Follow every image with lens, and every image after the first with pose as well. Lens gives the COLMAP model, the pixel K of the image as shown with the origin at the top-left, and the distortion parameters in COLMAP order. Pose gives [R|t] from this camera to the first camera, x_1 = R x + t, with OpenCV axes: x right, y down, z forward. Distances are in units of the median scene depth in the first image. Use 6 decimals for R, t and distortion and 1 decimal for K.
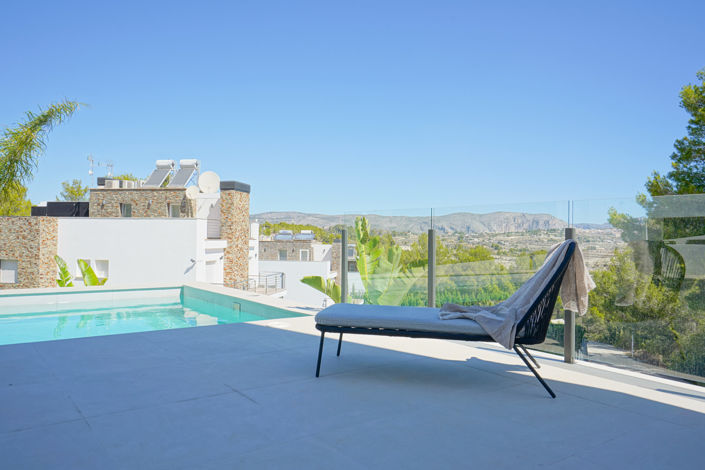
lens RADIAL K [[545.7, 0, 352.5], [0, 545.7, 235.0], [0, 0, 1]] dist [0.004679, 0.002450]
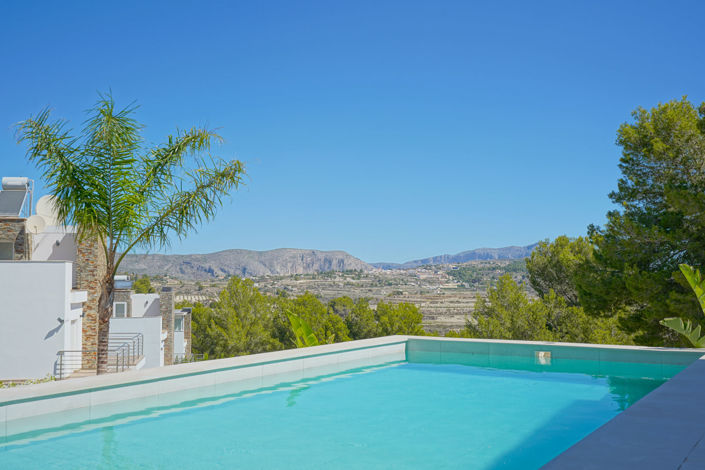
lens RADIAL K [[725.8, 0, 352.5], [0, 725.8, 235.0], [0, 0, 1]] dist [0.008535, 0.004149]
pose [[0.937064, 0.007994, 0.349067, -0.237229], [0.013176, 0.998216, -0.058232, -0.003532], [-0.348910, 0.059167, 0.935287, -0.031181]]
